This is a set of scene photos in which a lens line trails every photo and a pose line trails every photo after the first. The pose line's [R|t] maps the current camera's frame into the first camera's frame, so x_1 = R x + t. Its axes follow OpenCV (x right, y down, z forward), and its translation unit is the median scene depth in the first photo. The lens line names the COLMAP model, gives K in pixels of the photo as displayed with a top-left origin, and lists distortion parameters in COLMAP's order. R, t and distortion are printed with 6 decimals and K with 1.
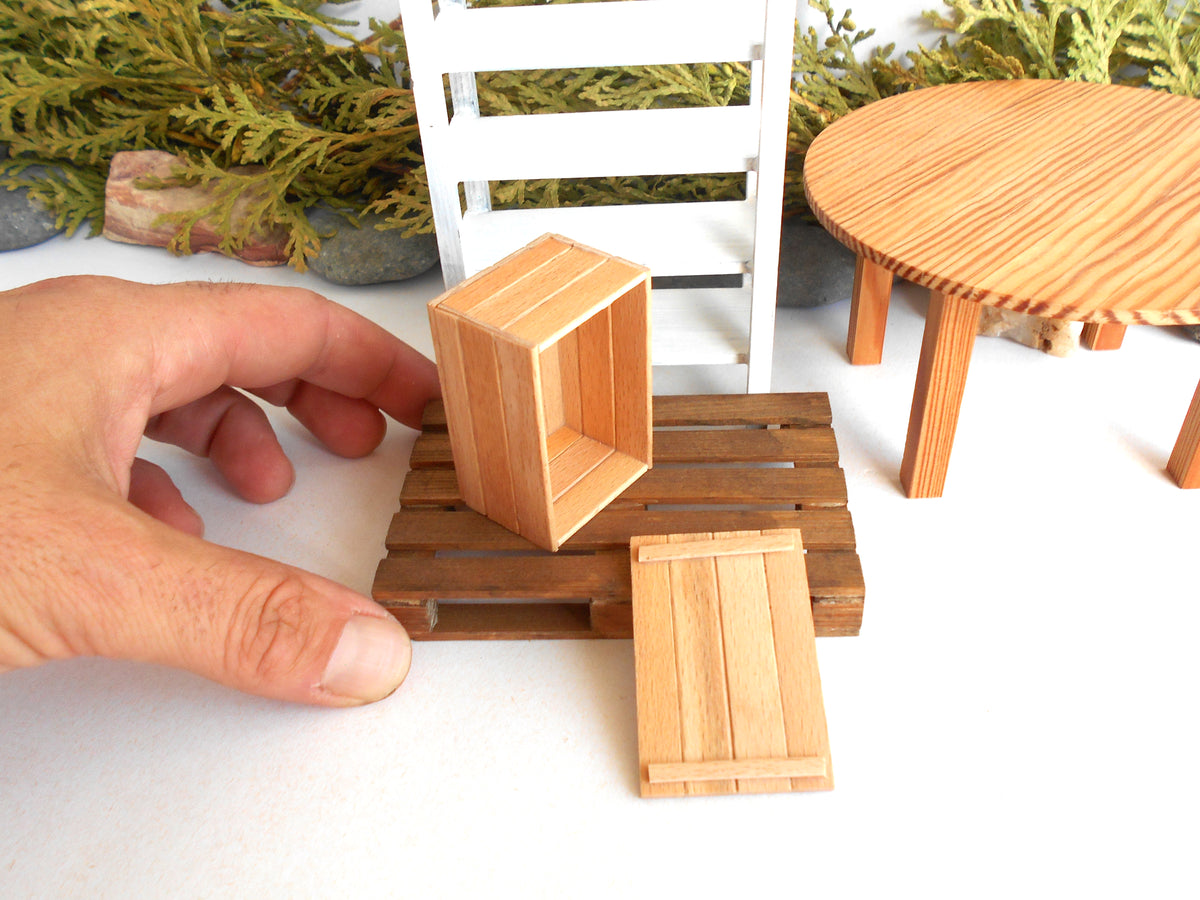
lens RADIAL K [[1016.6, 0, 599.2], [0, 1016.6, 443.1], [0, 0, 1]] dist [-0.028305, 0.009385]
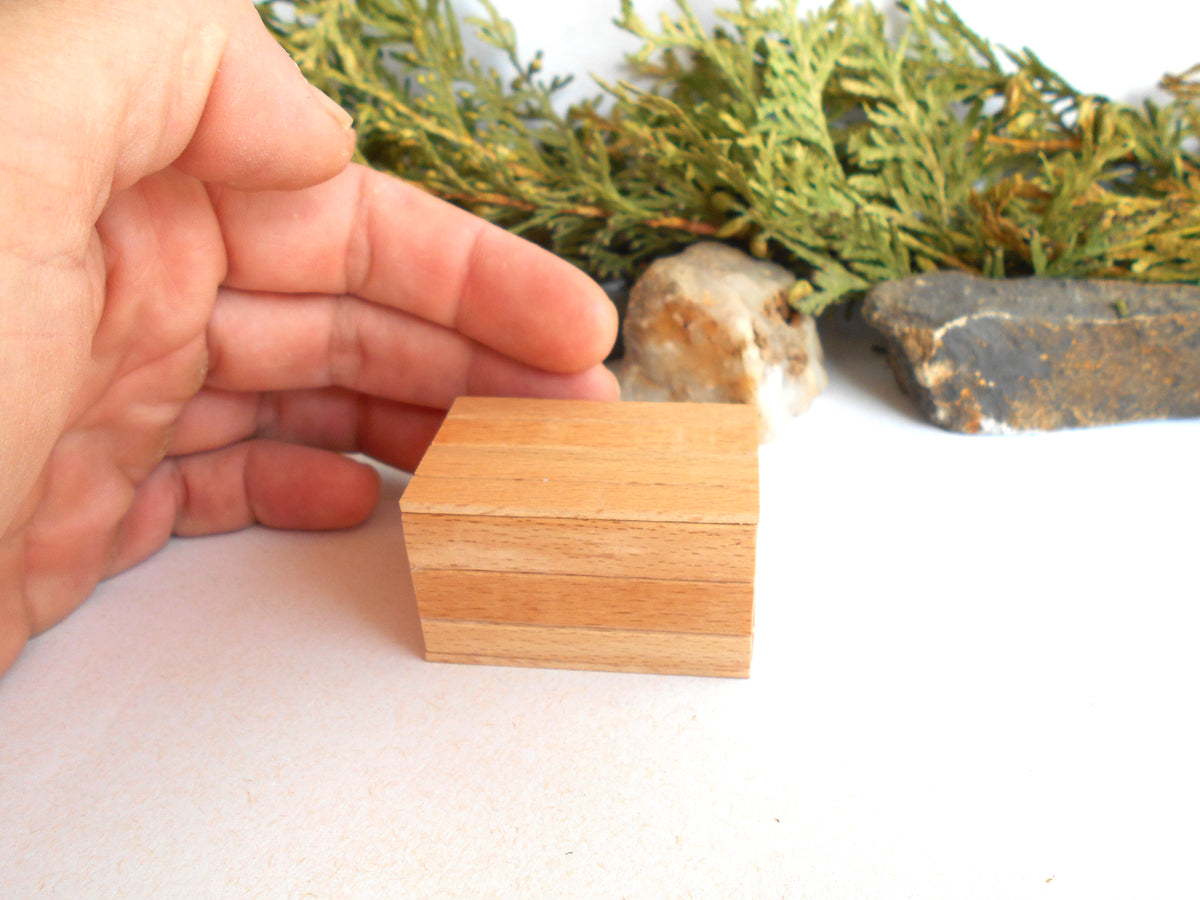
lens RADIAL K [[1016.6, 0, 599.2], [0, 1016.6, 443.1], [0, 0, 1]] dist [-0.028305, 0.009385]
pose [[0.999748, 0.014708, 0.016957, 0.293668], [-0.011601, 0.985270, -0.170610, 0.045225], [-0.019216, 0.170371, 0.985193, 0.213716]]
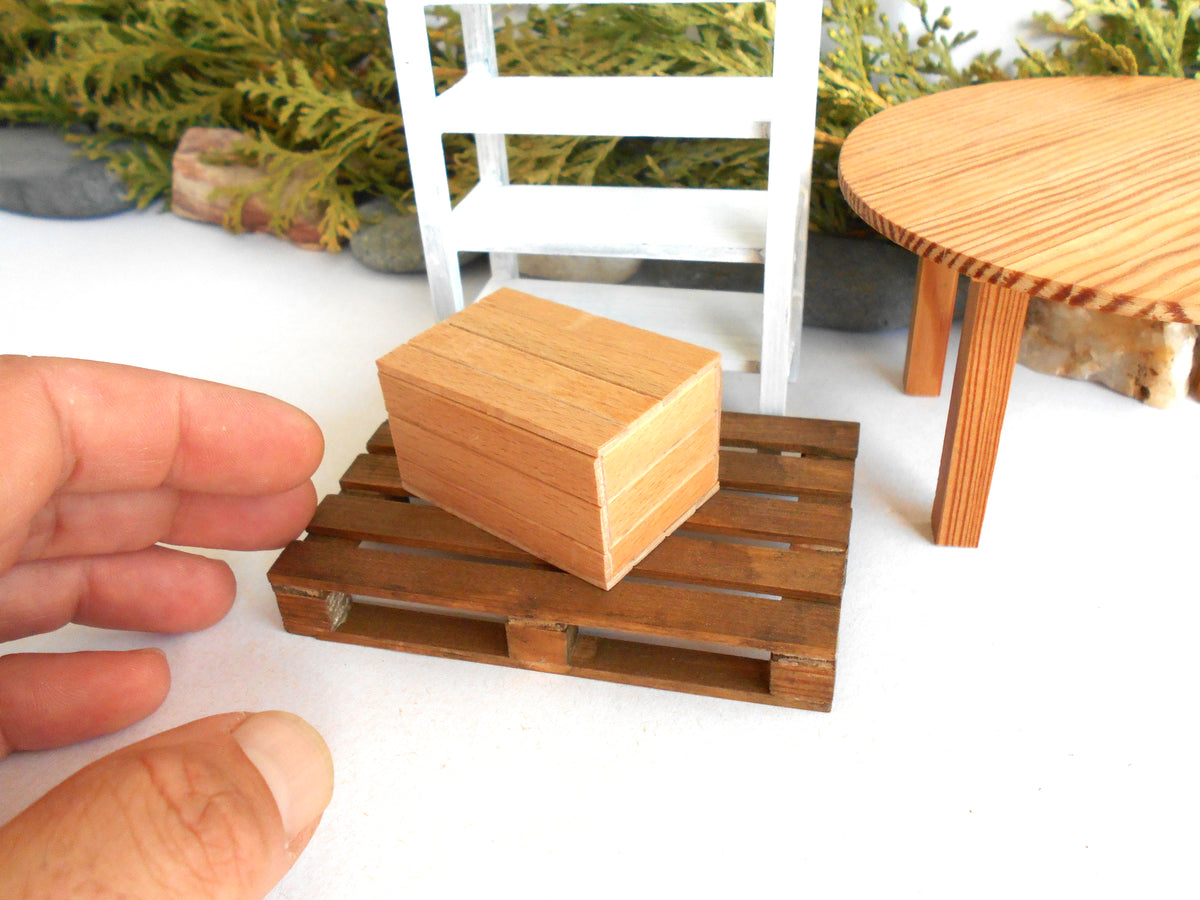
lens RADIAL K [[1016.6, 0, 599.2], [0, 1016.6, 443.1], [0, 0, 1]] dist [-0.028305, 0.009385]
pose [[0.983694, 0.104899, -0.146087, 0.116895], [-0.115037, 0.991378, -0.062744, 0.043810], [0.138245, 0.078526, 0.987280, 0.111023]]
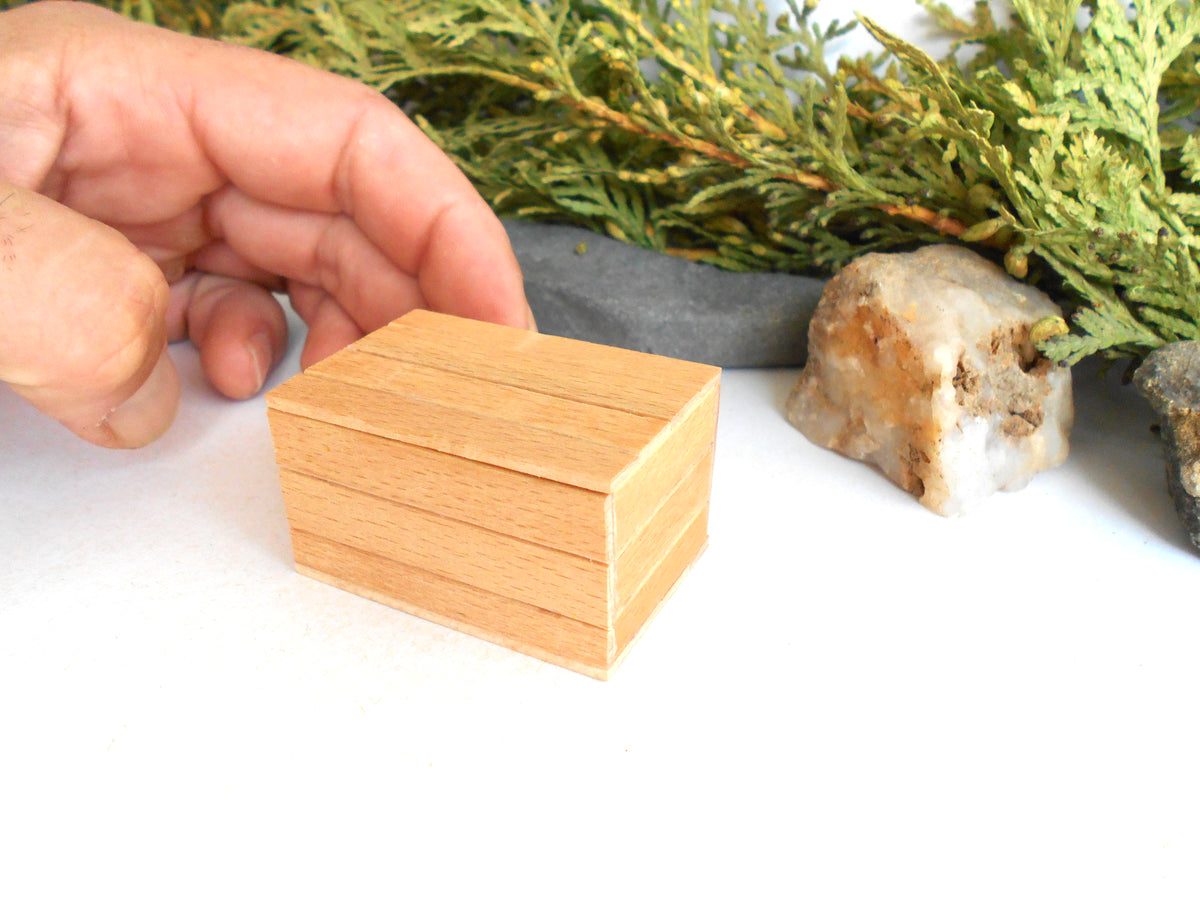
lens RADIAL K [[1025.3, 0, 605.9], [0, 1025.3, 443.4], [0, 0, 1]] dist [-0.010062, 0.003070]
pose [[0.924252, 0.255170, -0.283984, 0.400853], [-0.295203, 0.949340, -0.107748, -0.000837], [0.242103, 0.183419, 0.952756, 0.341362]]
